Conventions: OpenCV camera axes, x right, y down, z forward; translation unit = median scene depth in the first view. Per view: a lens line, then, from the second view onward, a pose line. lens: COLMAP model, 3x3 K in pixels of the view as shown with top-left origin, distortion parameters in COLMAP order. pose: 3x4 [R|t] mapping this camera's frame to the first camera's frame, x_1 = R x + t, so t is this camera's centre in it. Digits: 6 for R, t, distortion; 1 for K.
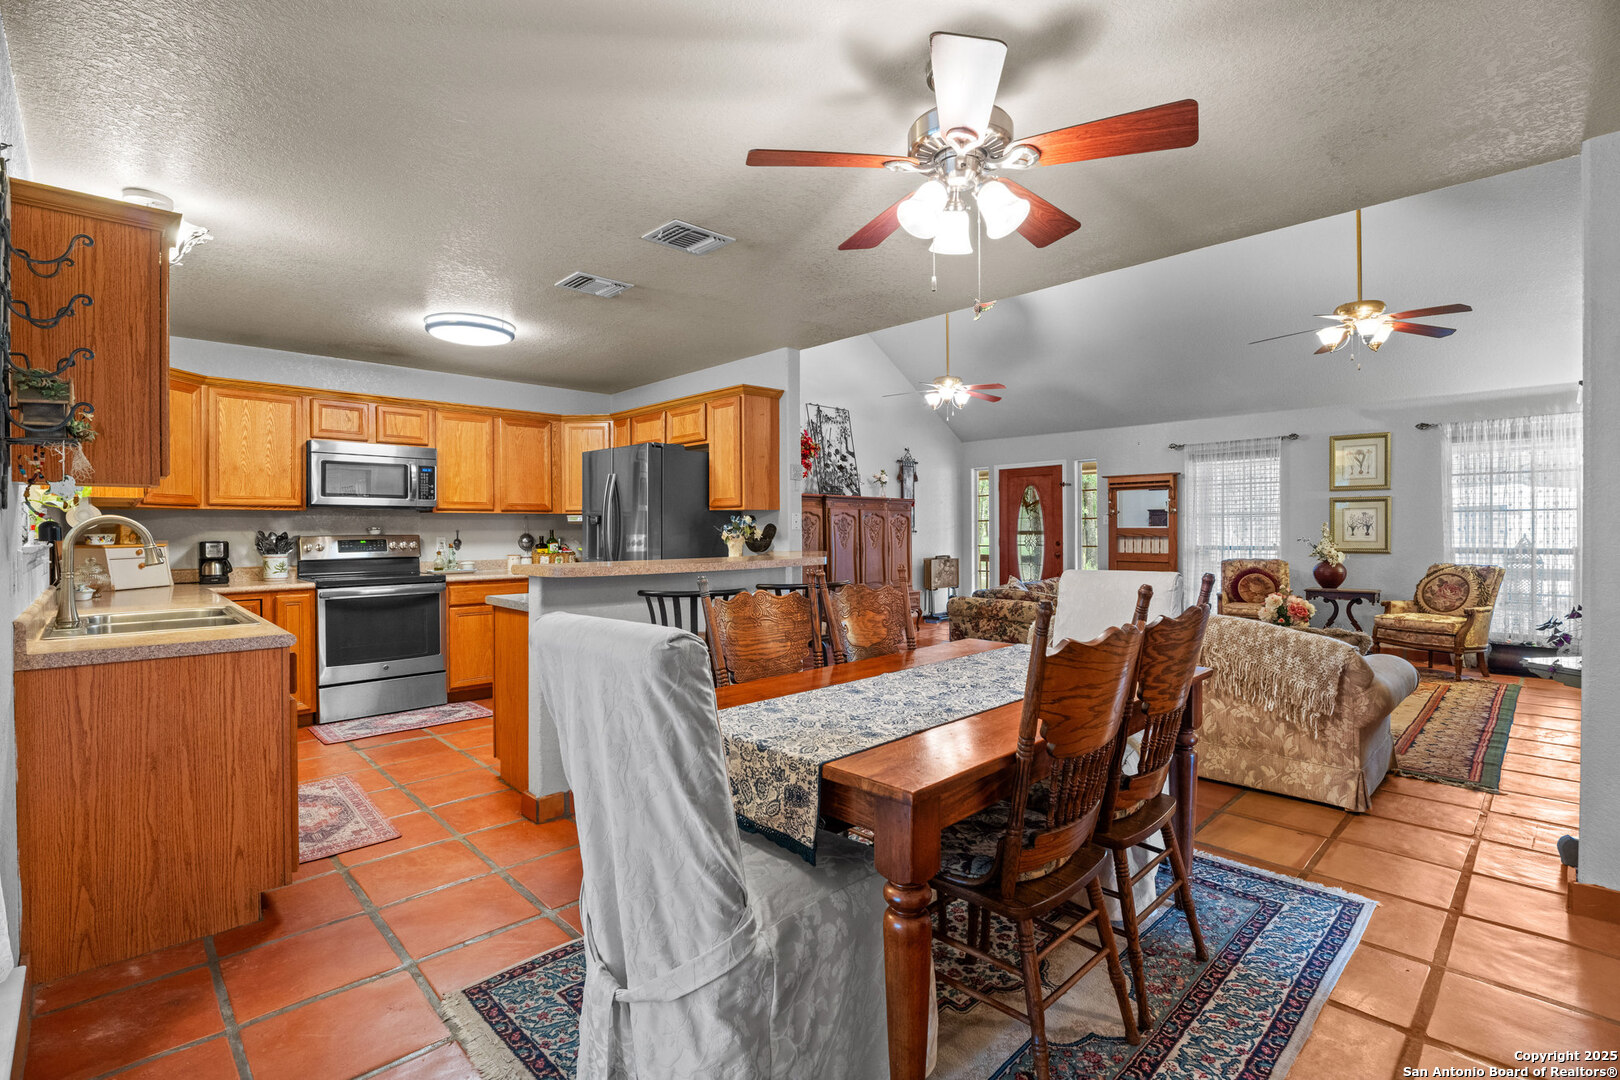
lens RADIAL K [[732.7, 0, 809.6], [0, 732.7, 533.3], [0, 0, 1]] dist [-0.010283, 0.000388]
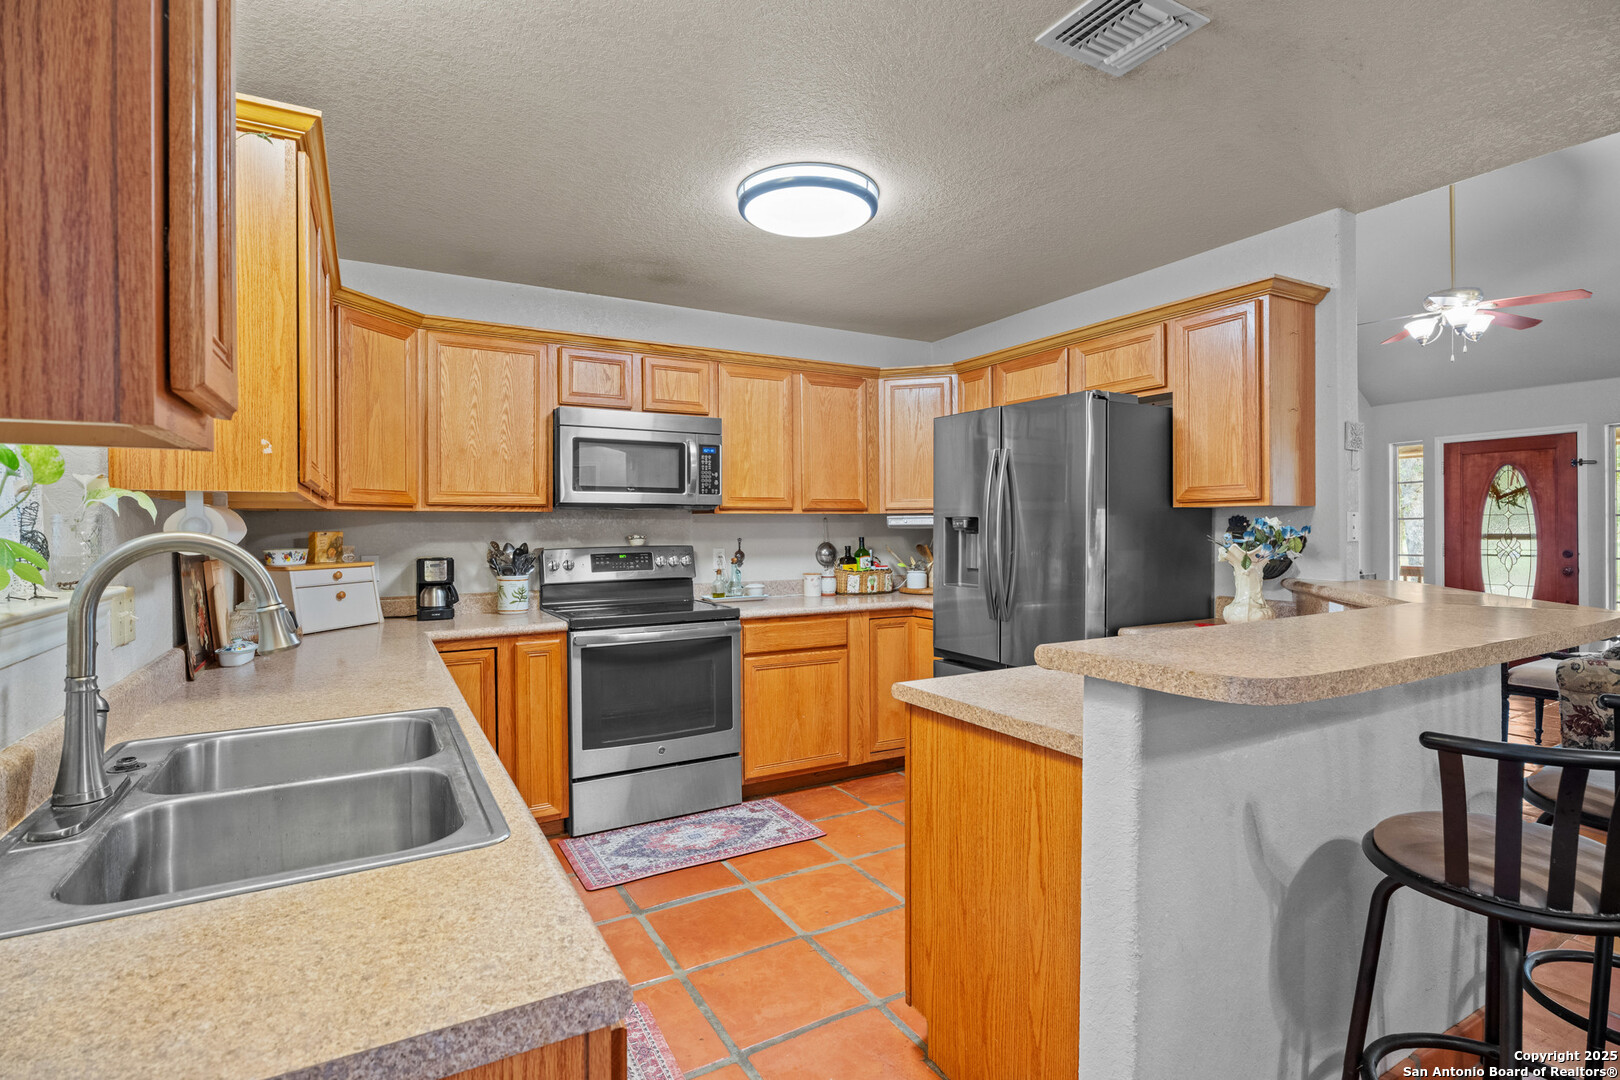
lens RADIAL K [[762.4, 0, 811.9], [0, 762.4, 531.0], [0, 0, 1]] dist [-0.004029, 0.000877]
pose [[0.970271, -0.000023, -0.242021, -0.228422], [0.000331, 0.999999, 0.001233, -0.011568], [0.242021, -0.001277, 0.970270, 0.296553]]
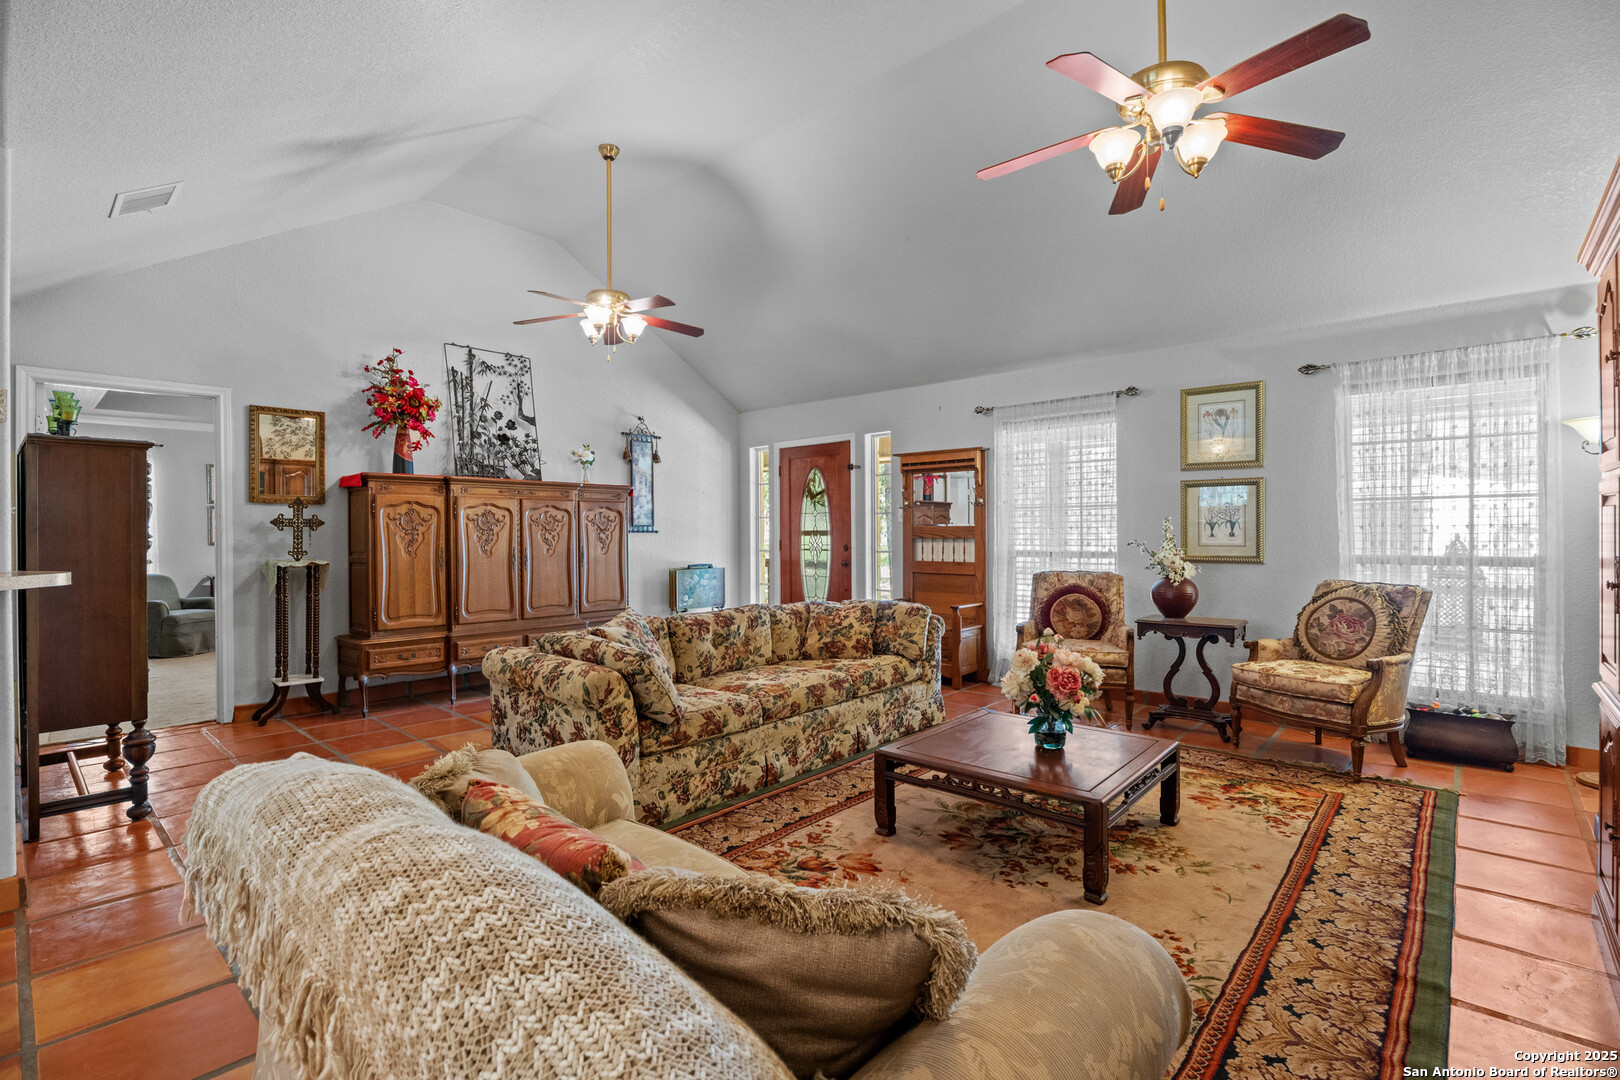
lens RADIAL K [[732.7, 0, 803.5], [0, 732.7, 534.7], [0, 0, 1]] dist [-0.010283, 0.000388]
pose [[0.998033, -0.001292, 0.062683, 0.394521], [0.001233, 0.999999, 0.000980, 0.000010], [-0.062685, -0.000900, 0.998033, 0.424586]]
